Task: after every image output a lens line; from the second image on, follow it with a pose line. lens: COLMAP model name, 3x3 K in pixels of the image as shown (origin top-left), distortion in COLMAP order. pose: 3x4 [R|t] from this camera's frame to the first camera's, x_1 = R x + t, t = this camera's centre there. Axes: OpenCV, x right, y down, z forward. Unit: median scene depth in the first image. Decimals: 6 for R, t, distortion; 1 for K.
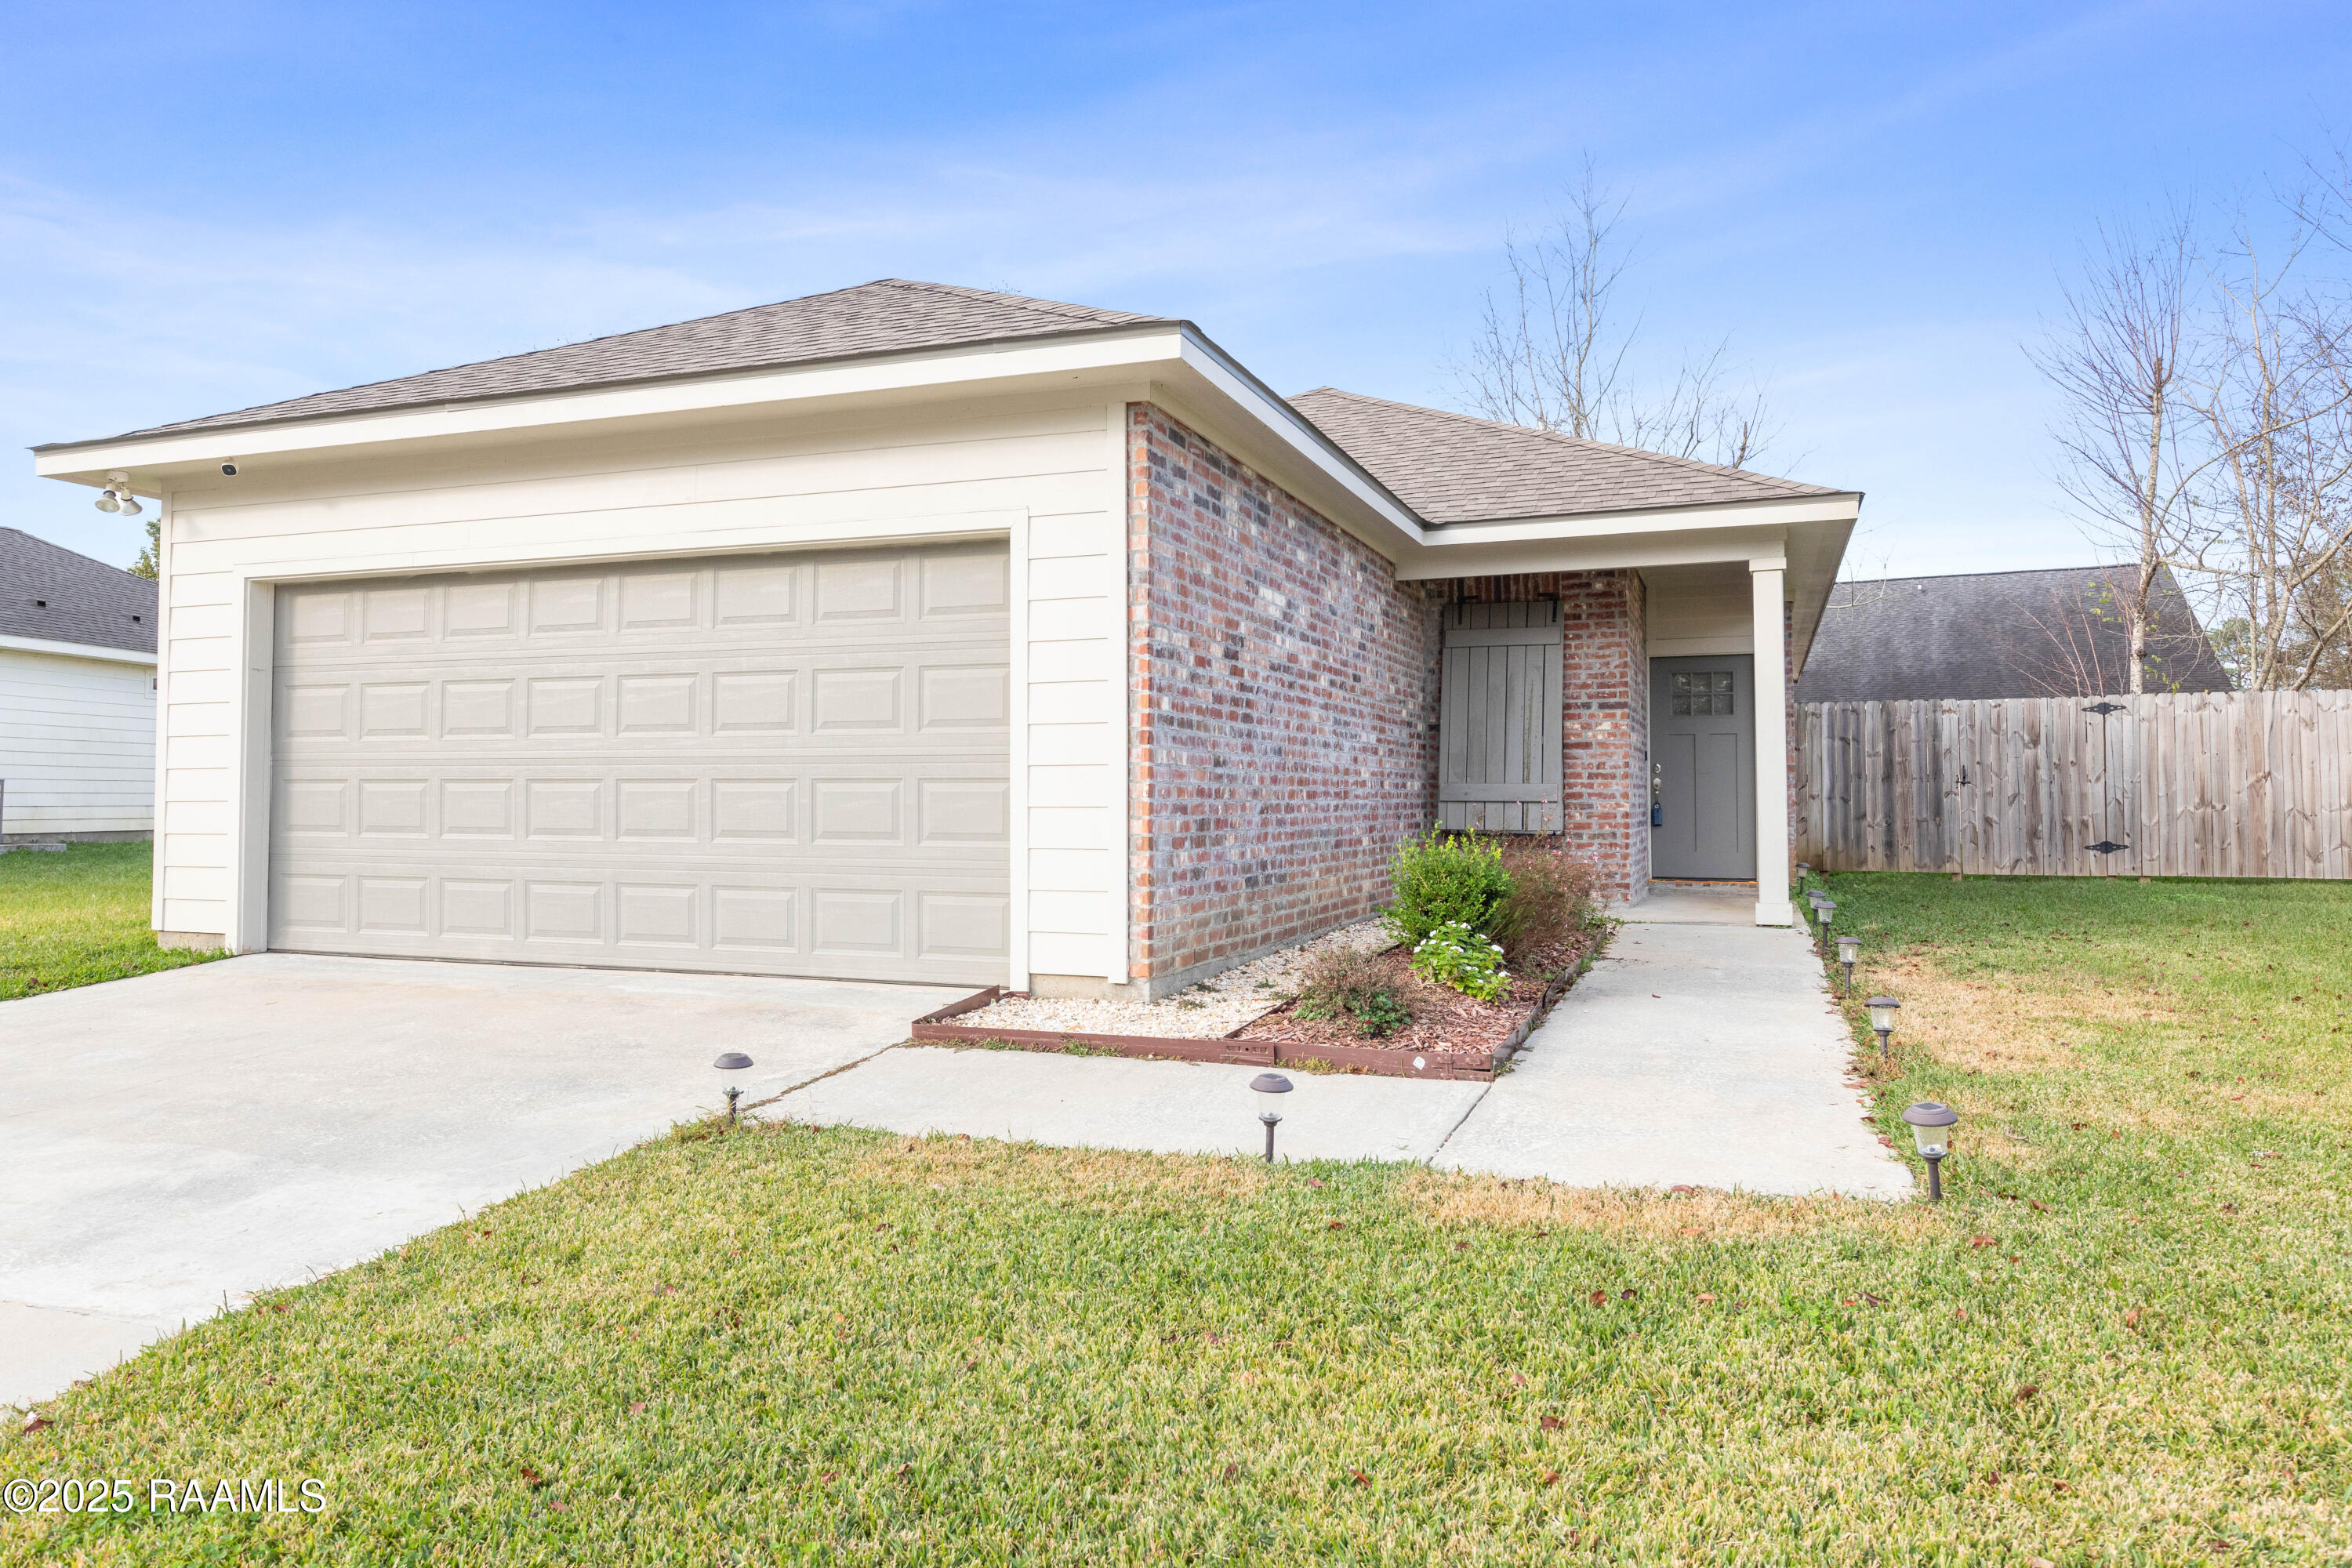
lens RADIAL K [[1517.4, 0, 1170.4], [0, 1517.4, 757.0], [0, 0, 1]] dist [0.004071, 0.000897]
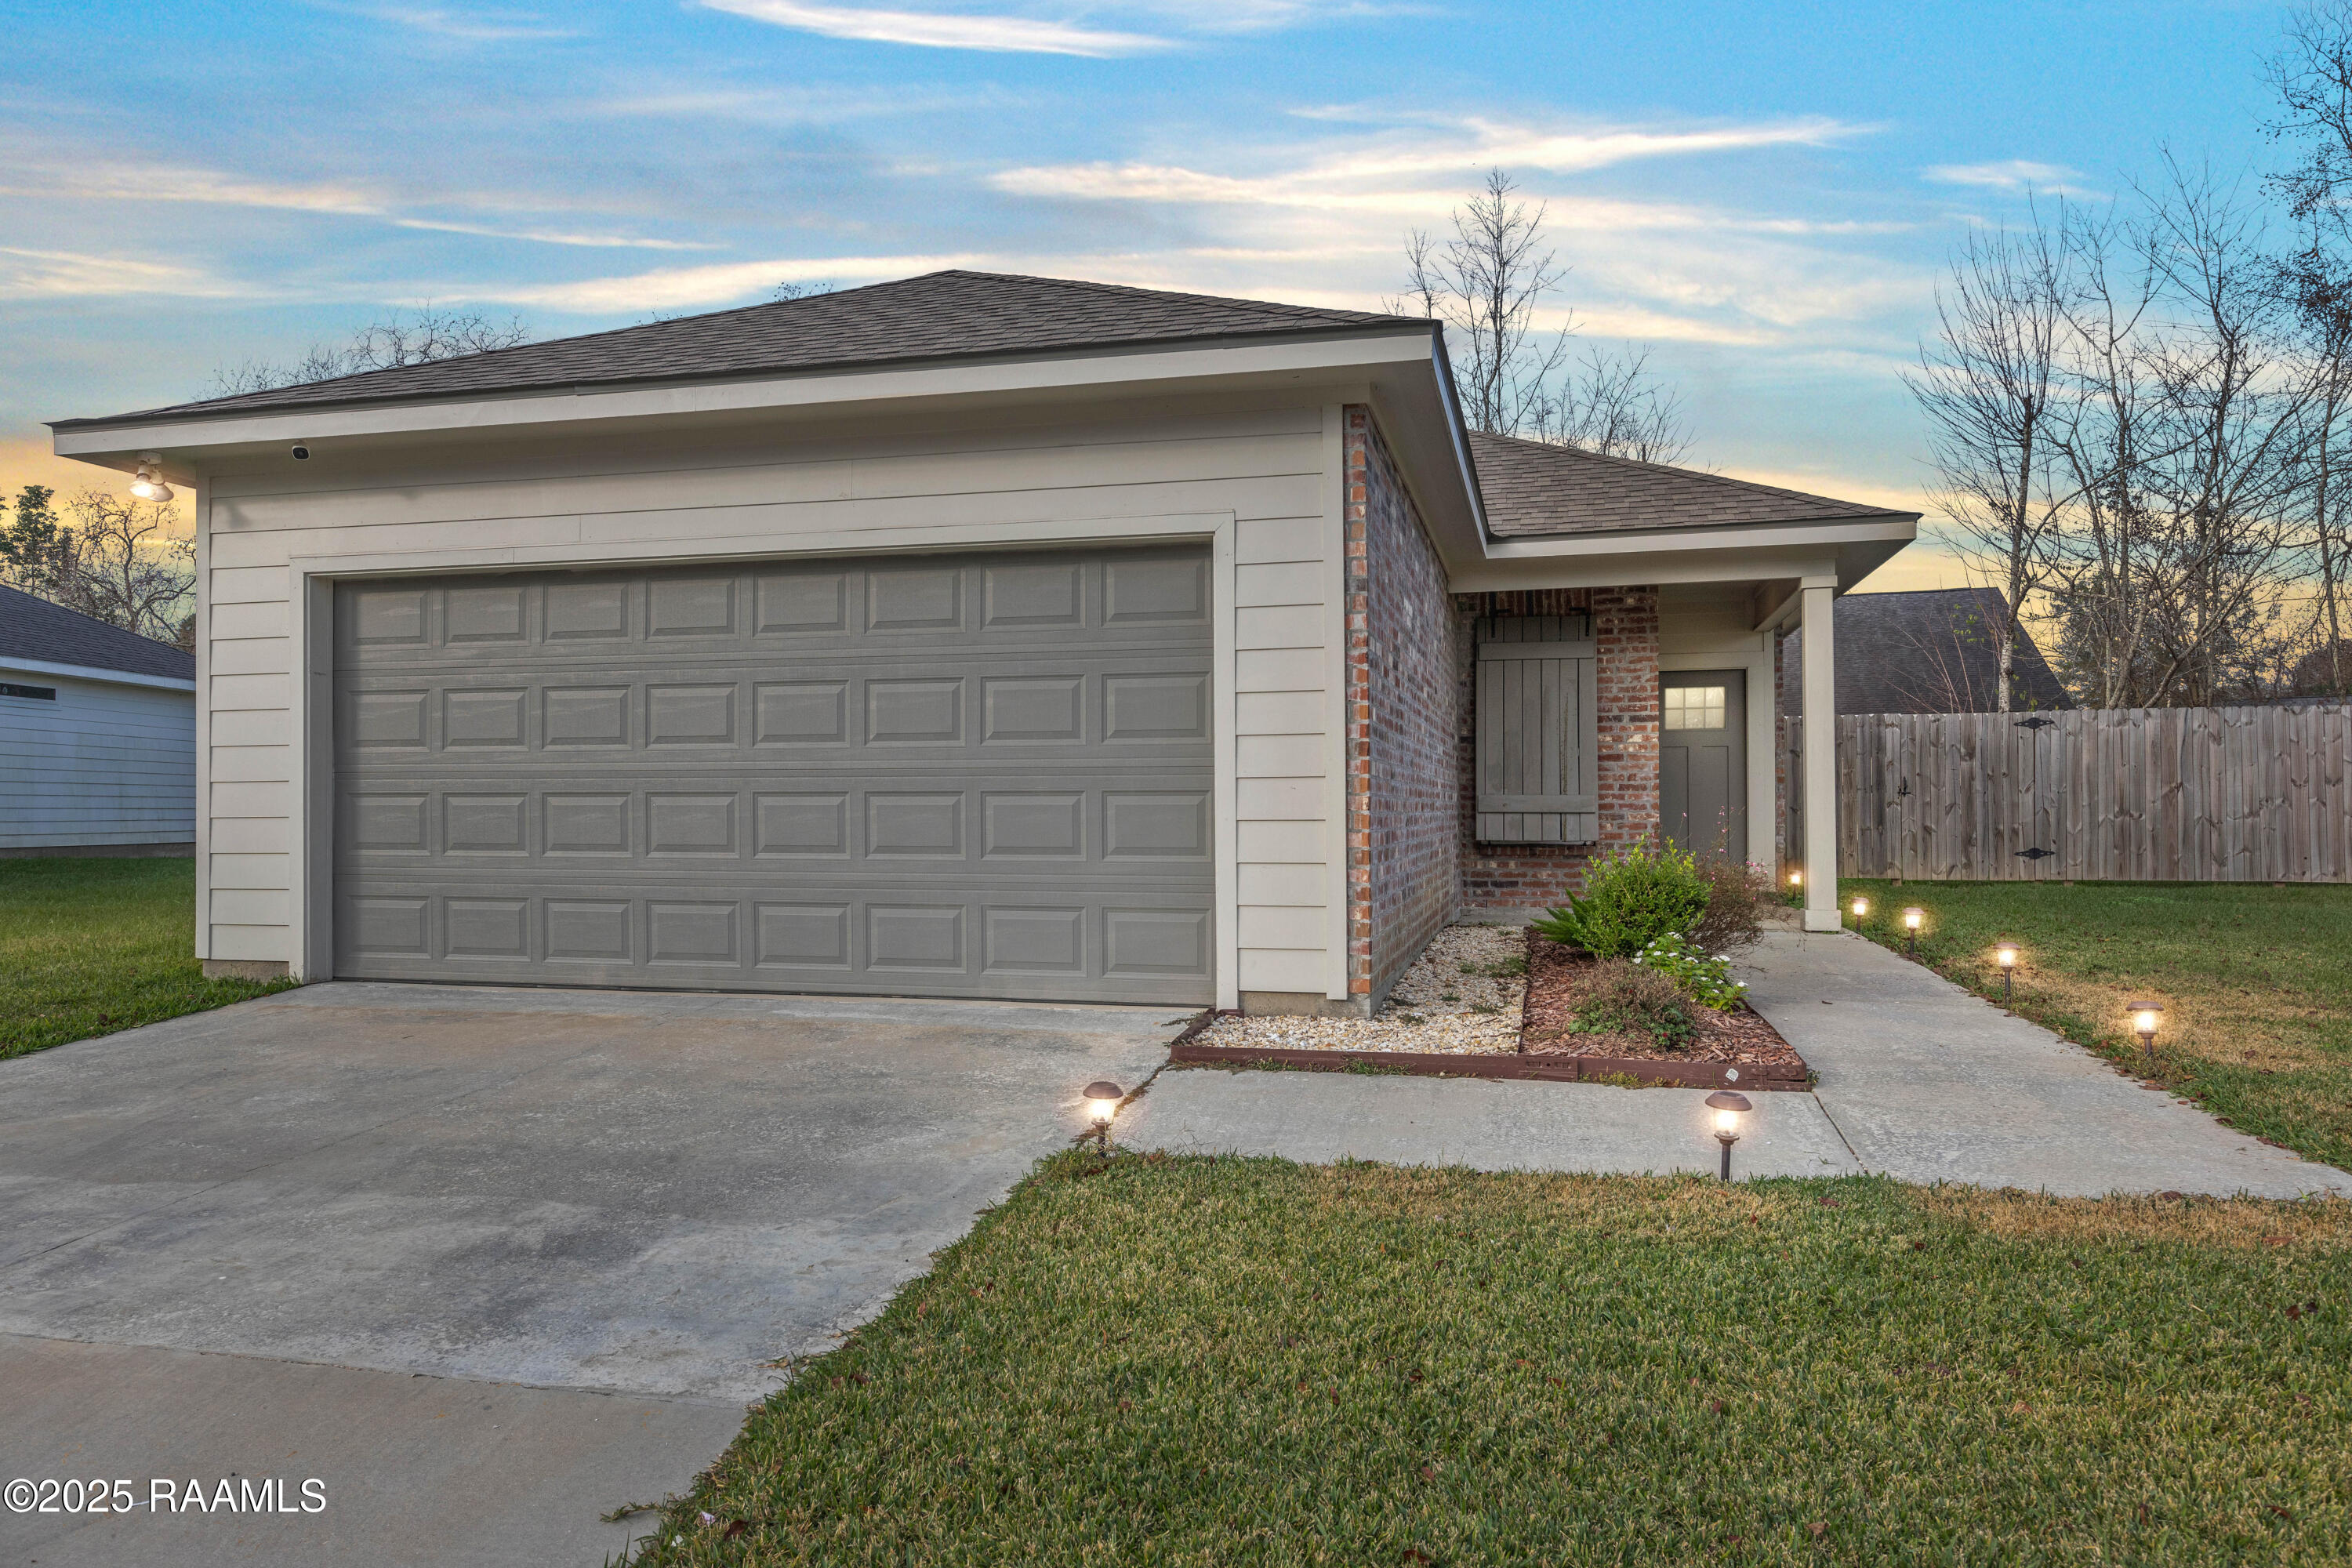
lens RADIAL K [[1504.3, 0, 1171.5], [0, 1504.3, 802.0], [0, 0, 1]] dist [0.003817, 0.000463]
pose [[0.993490, -0.002603, 0.113886, -0.140986], [0.000115, 0.999761, 0.021851, 0.000081], [-0.113916, -0.021695, 0.993253, 0.027367]]
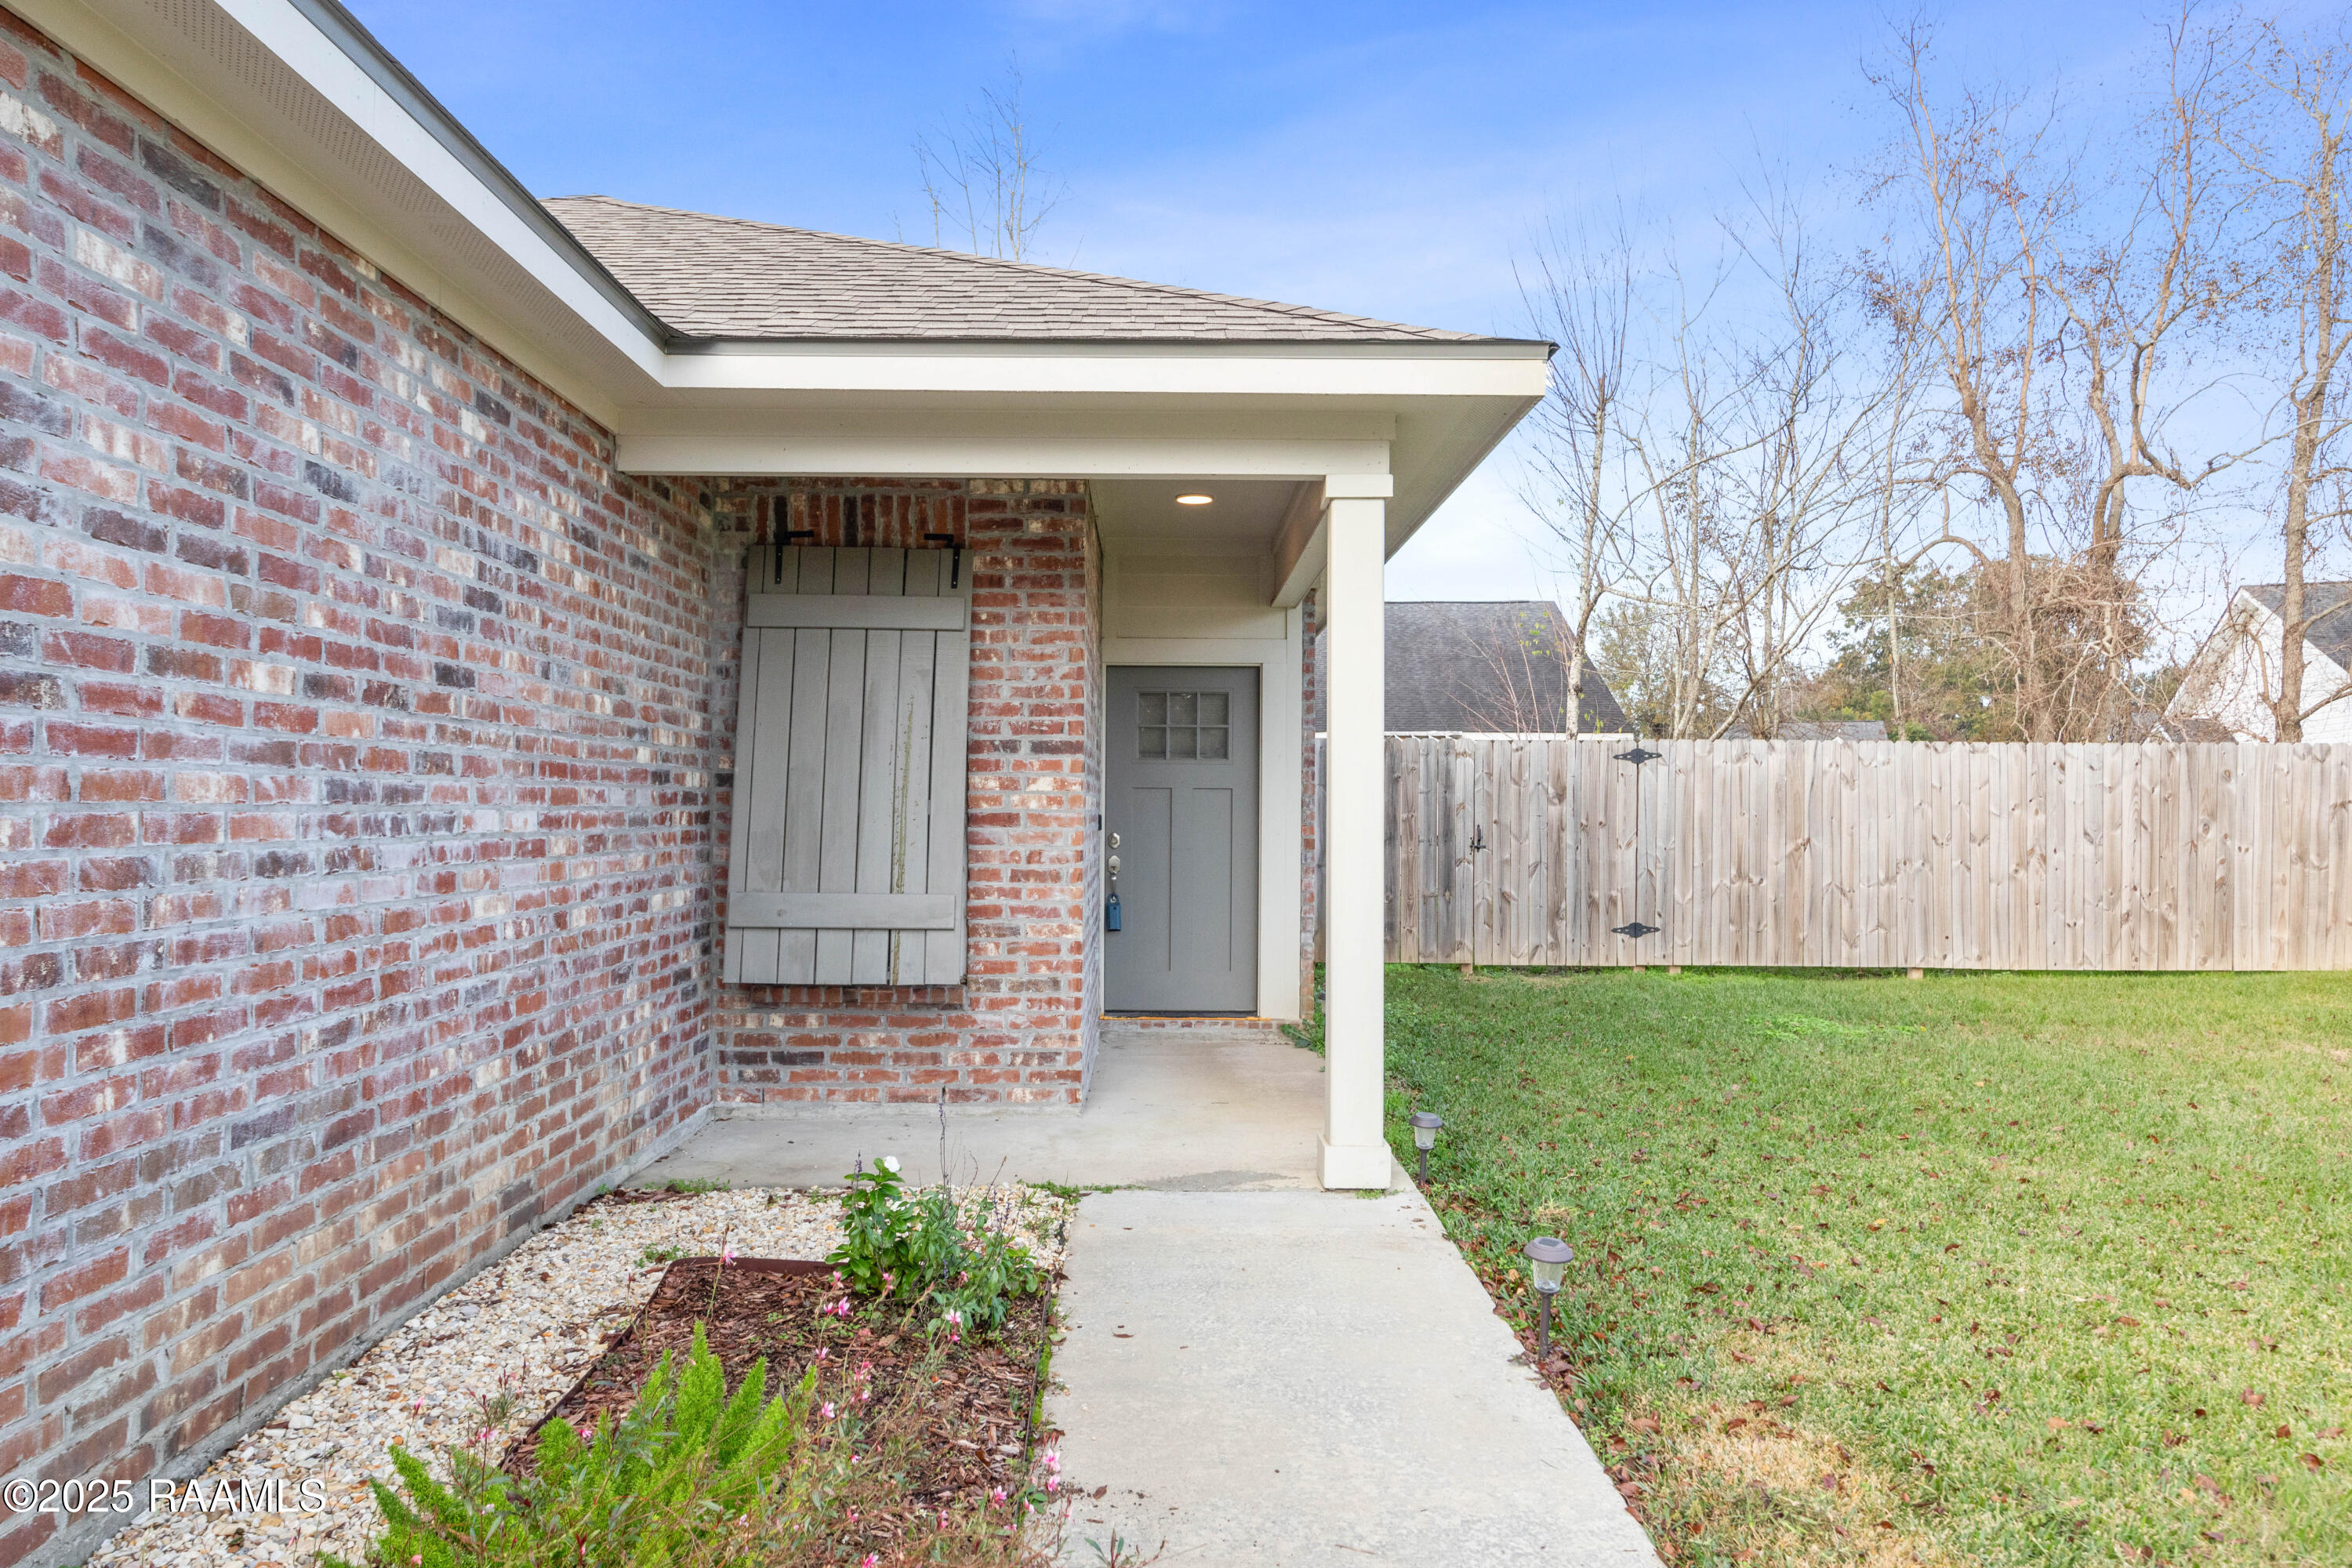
lens RADIAL K [[1492.0, 0, 1175.8], [0, 1492.0, 811.9], [0, 0, 1]] dist [0.006644, 0.000638]
pose [[0.927720, 0.006664, 0.373217, 0.130926], [-0.018208, 0.999458, 0.027415, -0.026345], [-0.372832, -0.032229, 0.927339, 0.485615]]
